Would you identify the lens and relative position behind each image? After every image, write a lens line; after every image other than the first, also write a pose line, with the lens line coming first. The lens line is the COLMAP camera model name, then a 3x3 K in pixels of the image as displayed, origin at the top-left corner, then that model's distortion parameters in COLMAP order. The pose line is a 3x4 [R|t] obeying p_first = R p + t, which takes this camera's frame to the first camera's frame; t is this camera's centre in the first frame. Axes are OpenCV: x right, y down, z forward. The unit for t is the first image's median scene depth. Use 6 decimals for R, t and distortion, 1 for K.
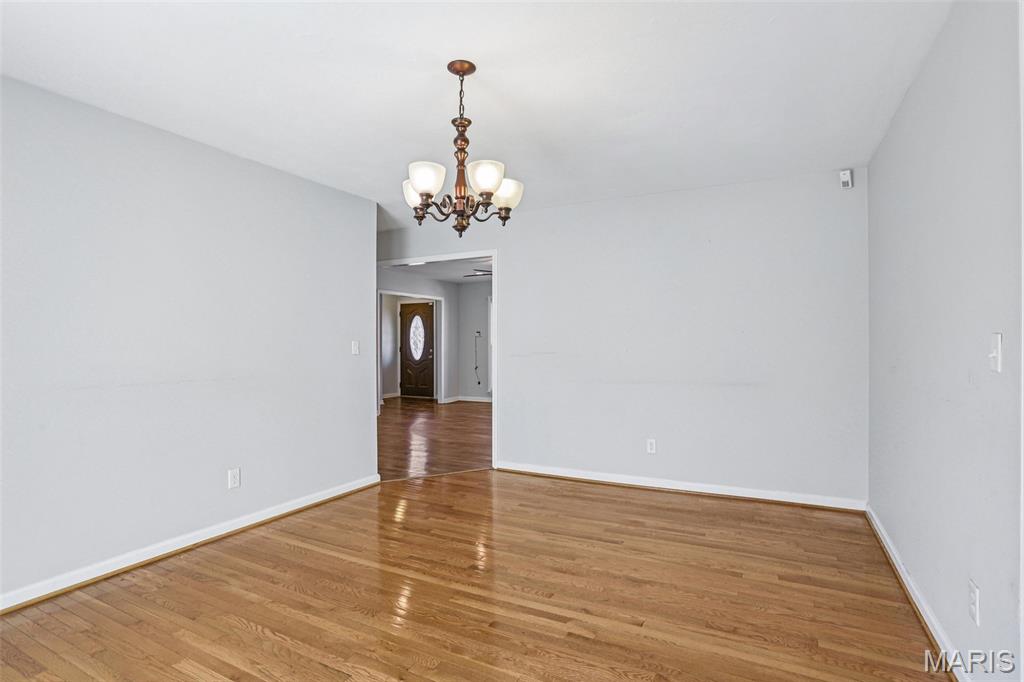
lens RADIAL K [[524.8, 0, 510.0], [0, 524.8, 339.5], [0, 0, 1]] dist [-0.067237, 0.028811]
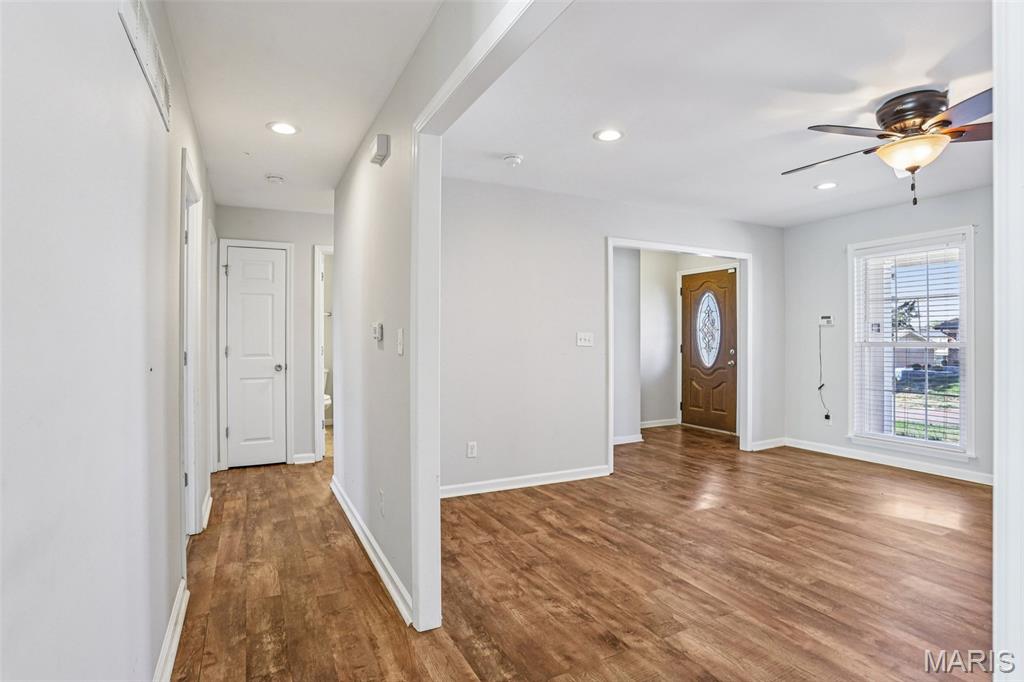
lens RADIAL K [[524.8, 0, 495.1], [0, 524.8, 336.6], [0, 0, 1]] dist [-0.067237, 0.028811]
pose [[0.804064, 0.000521, -0.594542, -0.021390], [0.001845, 0.999993, 0.003371, 0.002410], [0.594539, -0.003807, 0.804058, 0.385019]]
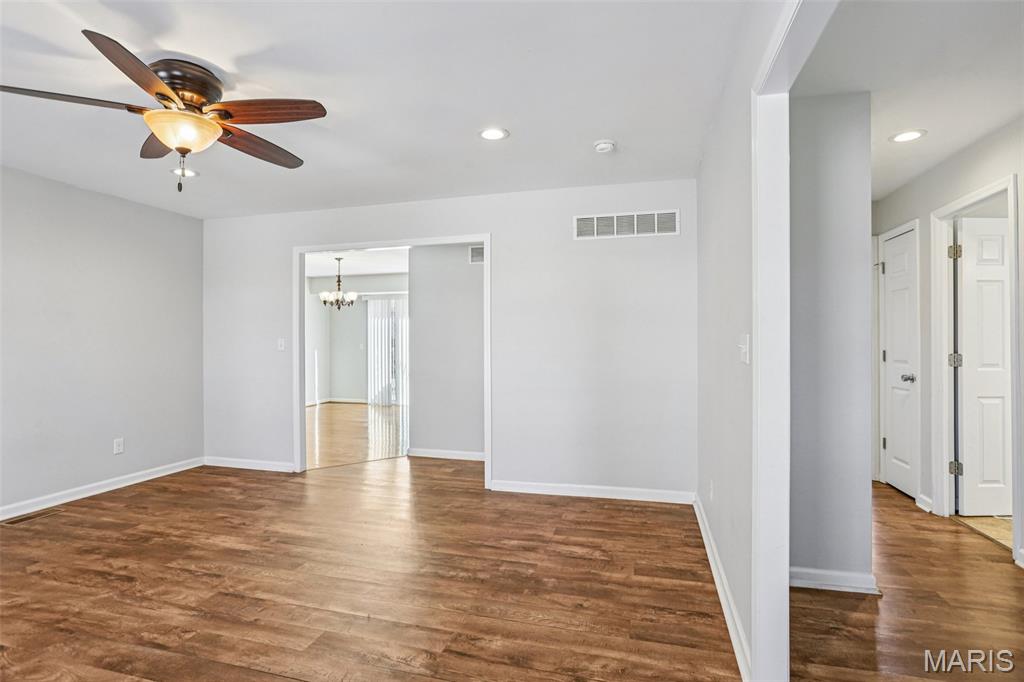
lens RADIAL K [[524.8, 0, 508.7], [0, 524.8, 340.7], [0, 0, 1]] dist [-0.067237, 0.028811]
pose [[-0.976758, 0.004795, -0.214293, -0.087189], [0.006368, 0.999958, -0.006651, 0.004875], [0.214252, -0.007861, -0.976747, 0.908122]]
